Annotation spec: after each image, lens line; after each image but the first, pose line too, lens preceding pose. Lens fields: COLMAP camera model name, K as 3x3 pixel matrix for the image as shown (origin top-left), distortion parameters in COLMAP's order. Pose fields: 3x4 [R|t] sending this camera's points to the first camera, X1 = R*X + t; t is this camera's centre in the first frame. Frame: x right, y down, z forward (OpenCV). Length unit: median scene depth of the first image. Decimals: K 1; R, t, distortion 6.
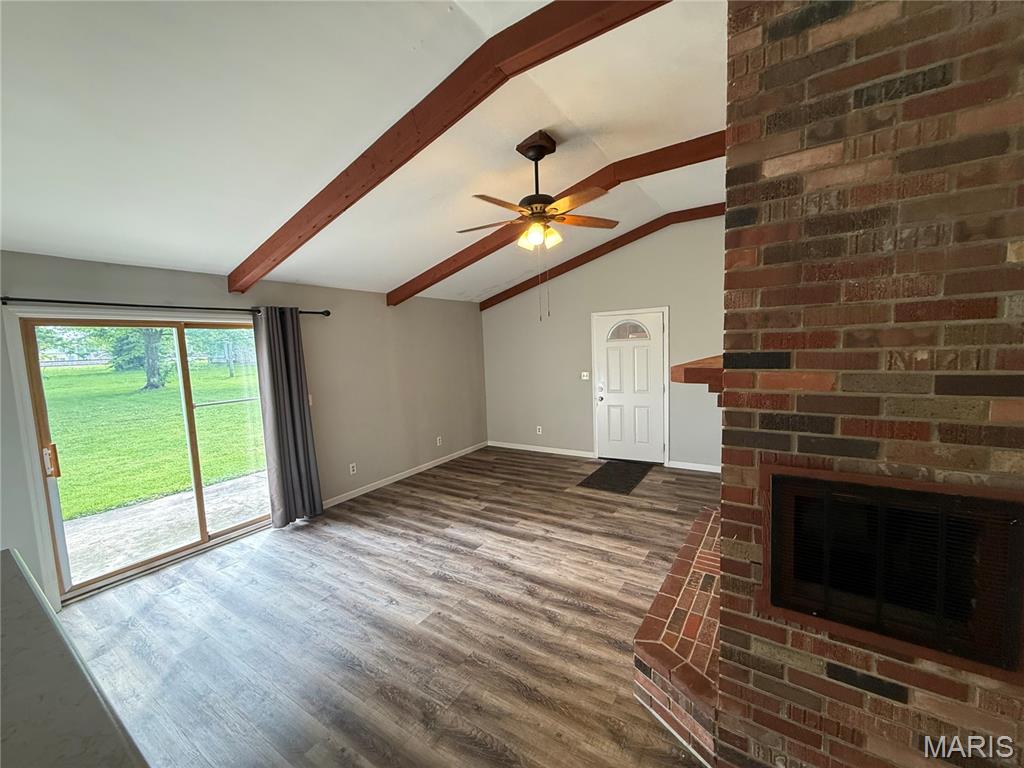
lens RADIAL K [[407.3, 0, 508.6], [0, 407.3, 383.1], [0, 0, 1]] dist [0.000297, 0.000432]
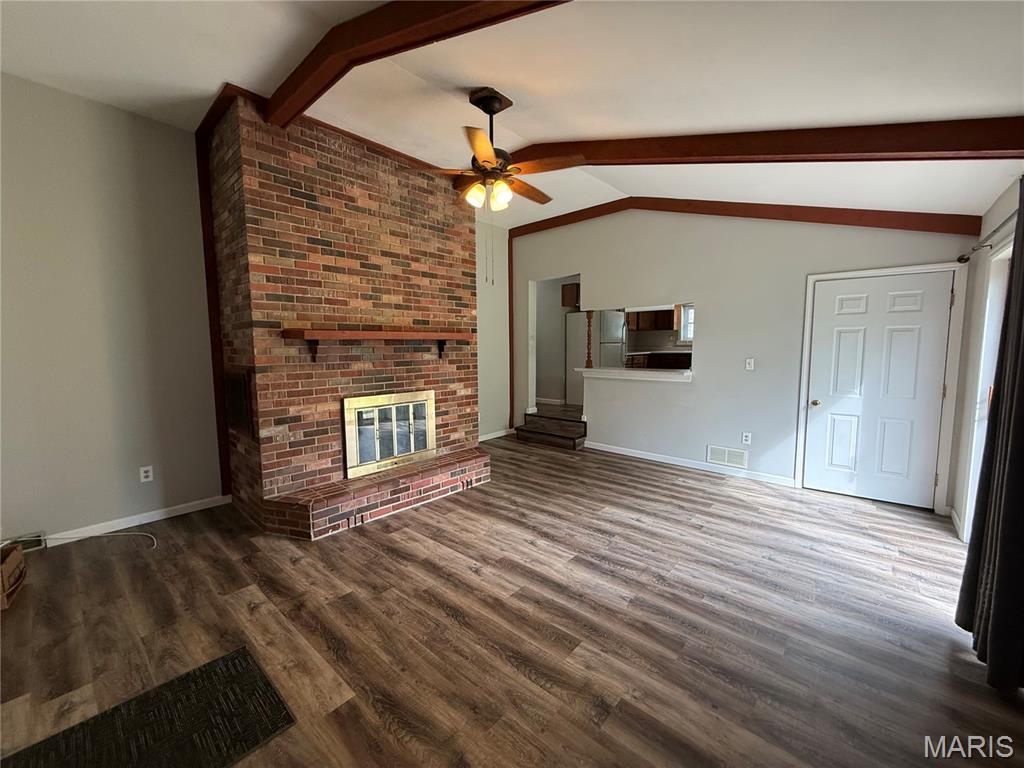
lens RADIAL K [[407.3, 0, 508.6], [0, 407.3, 383.1], [0, 0, 1]] dist [0.000297, 0.000432]
pose [[-0.988196, 0.030914, 0.150041, -0.079257], [0.057340, 0.982872, 0.175144, -0.080992], [-0.142057, 0.181680, -0.973043, 1.707801]]
